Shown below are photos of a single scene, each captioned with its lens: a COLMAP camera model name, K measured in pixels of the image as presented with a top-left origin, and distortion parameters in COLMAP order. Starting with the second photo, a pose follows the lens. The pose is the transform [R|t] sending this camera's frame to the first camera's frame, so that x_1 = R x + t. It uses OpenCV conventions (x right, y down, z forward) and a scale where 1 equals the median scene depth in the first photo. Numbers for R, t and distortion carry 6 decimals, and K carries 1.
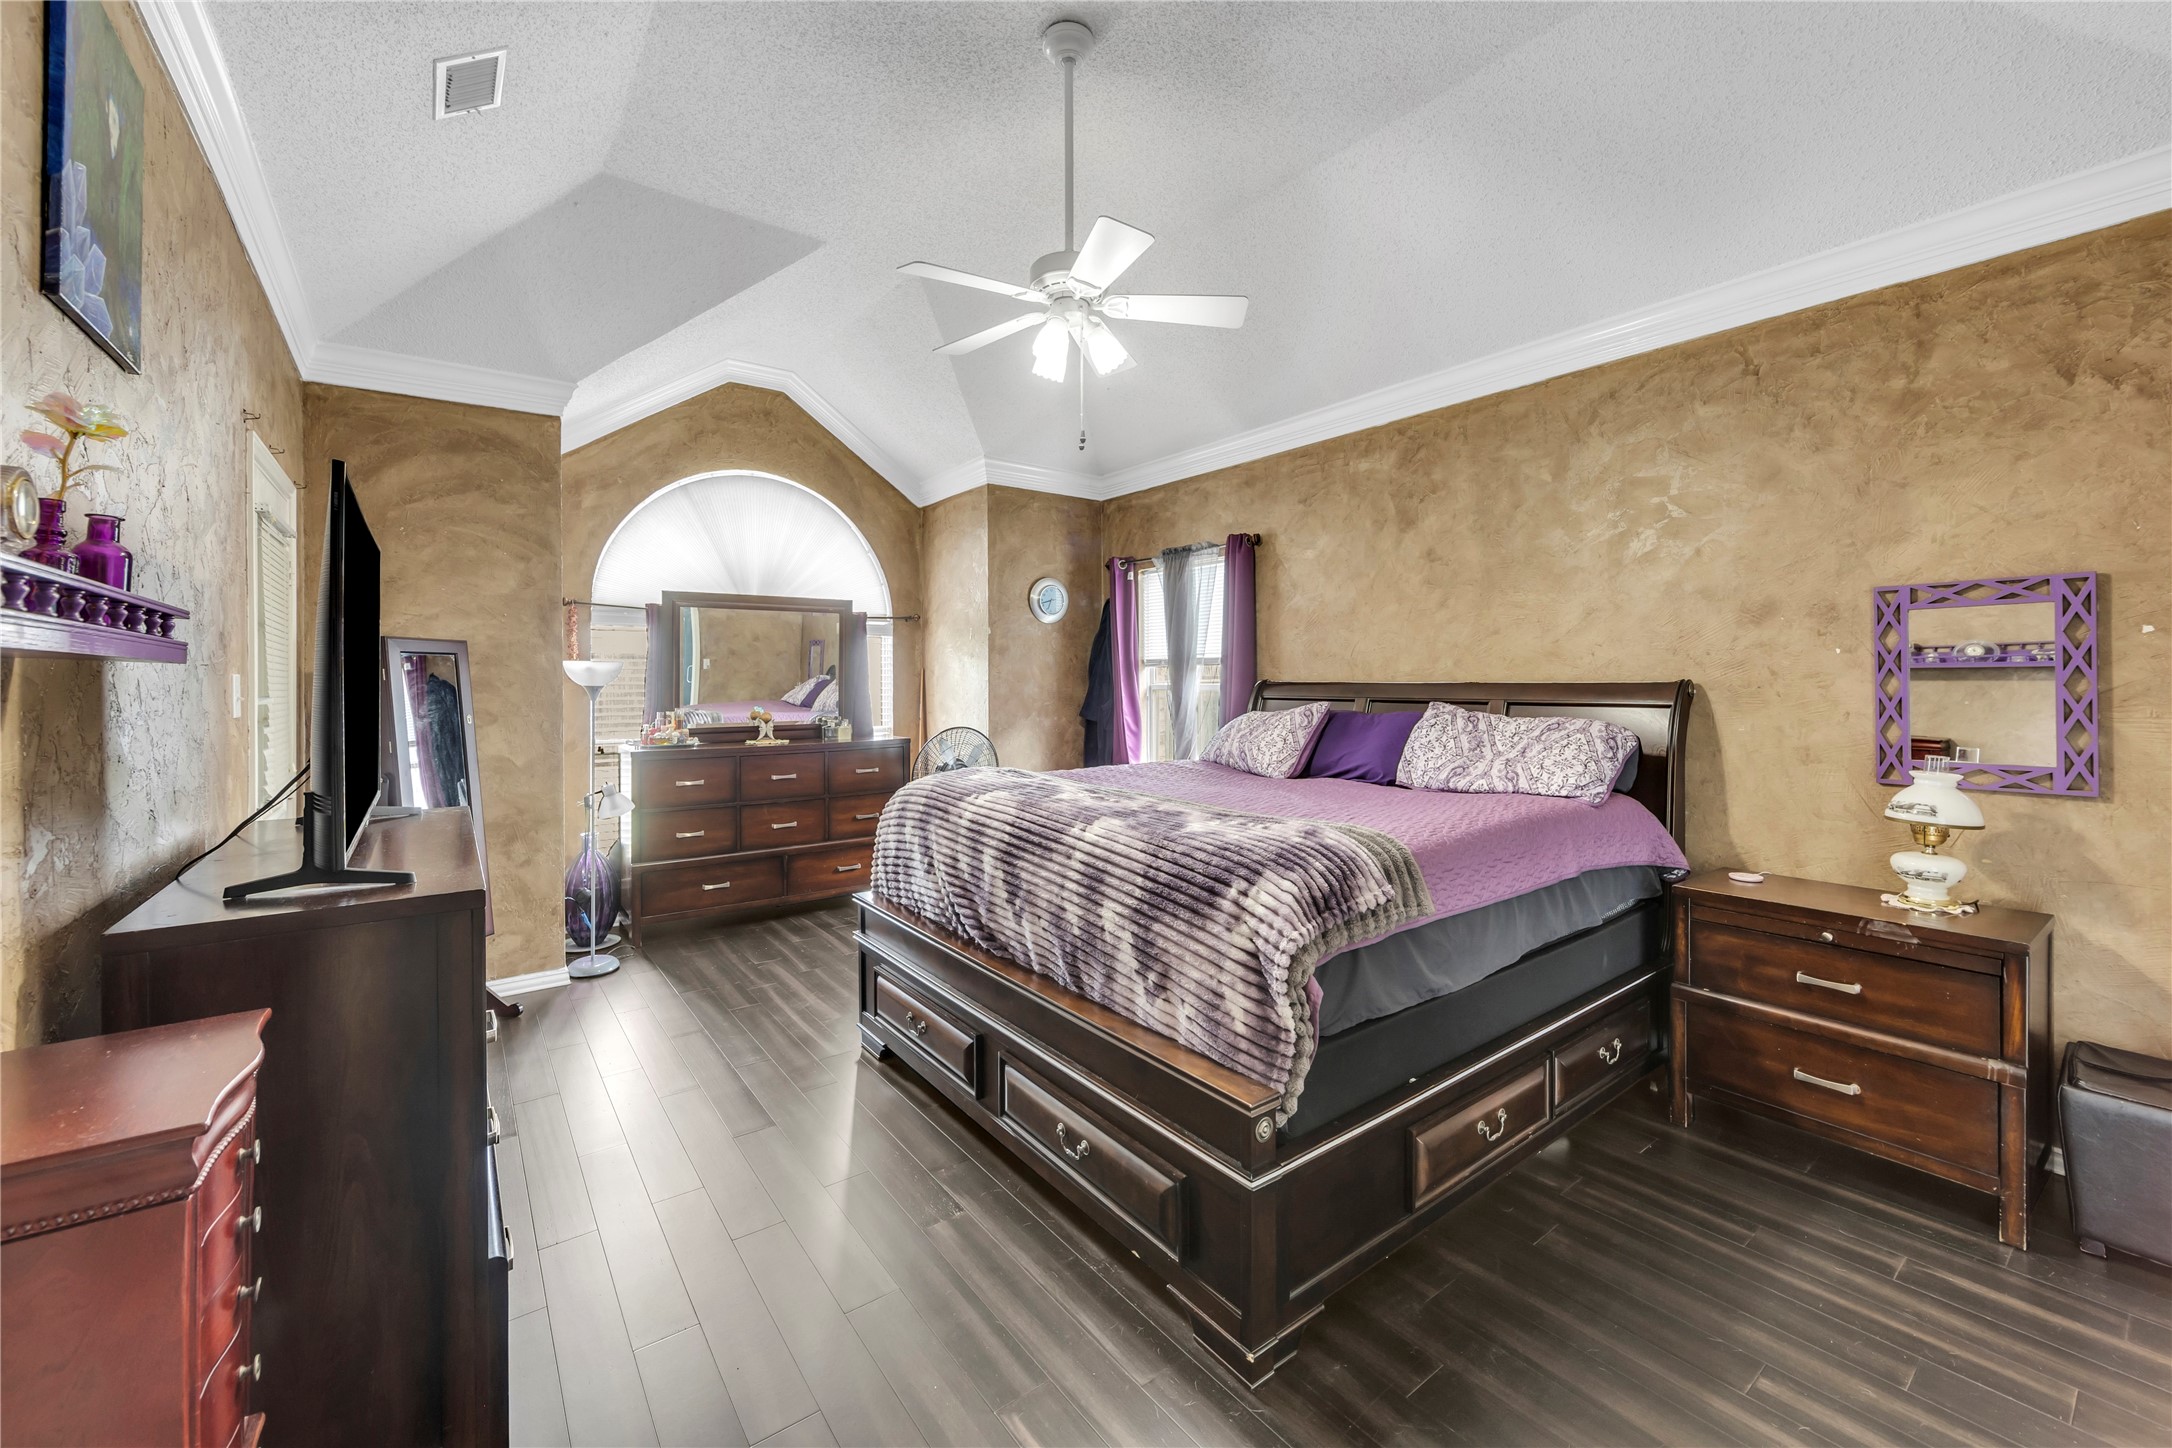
lens RADIAL K [[857.8, 0, 1114.7], [0, 857.8, 682.3], [0, 0, 1]] dist [-0.002669, -0.000755]
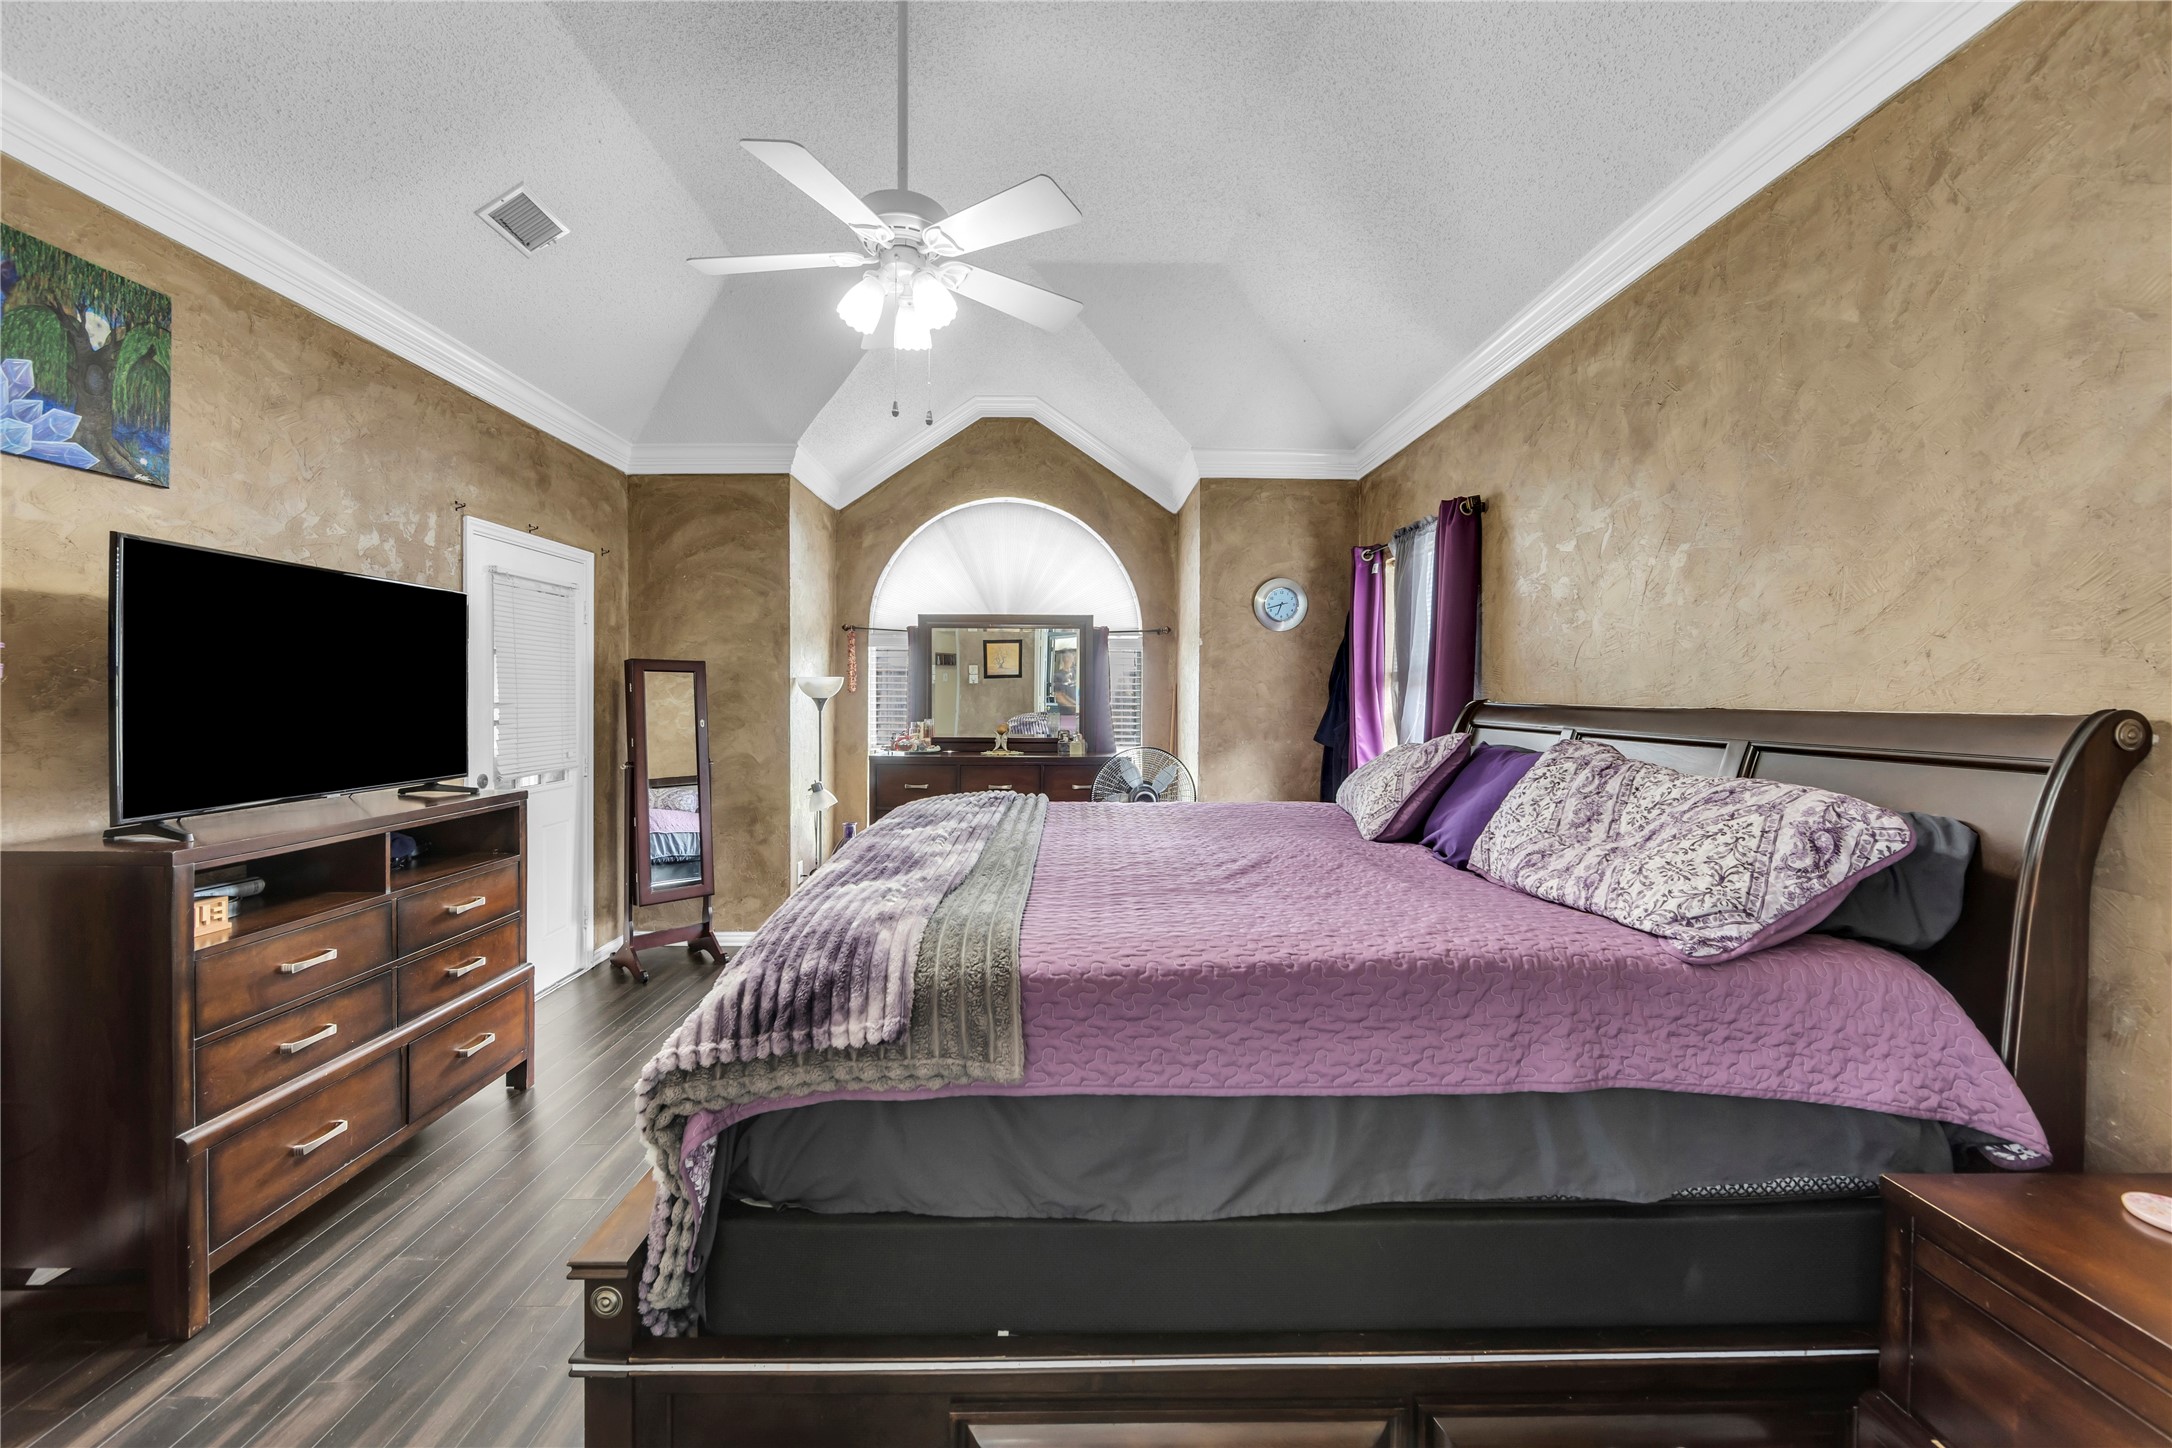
lens RADIAL K [[857.8, 0, 1086.9], [0, 857.8, 708.2], [0, 0, 1]] dist [-0.002669, -0.000755]
pose [[0.803651, 0.017660, -0.594838, 0.374674], [-0.010228, 0.999822, 0.015866, -0.004375], [0.595013, -0.006667, 0.803689, 0.259290]]
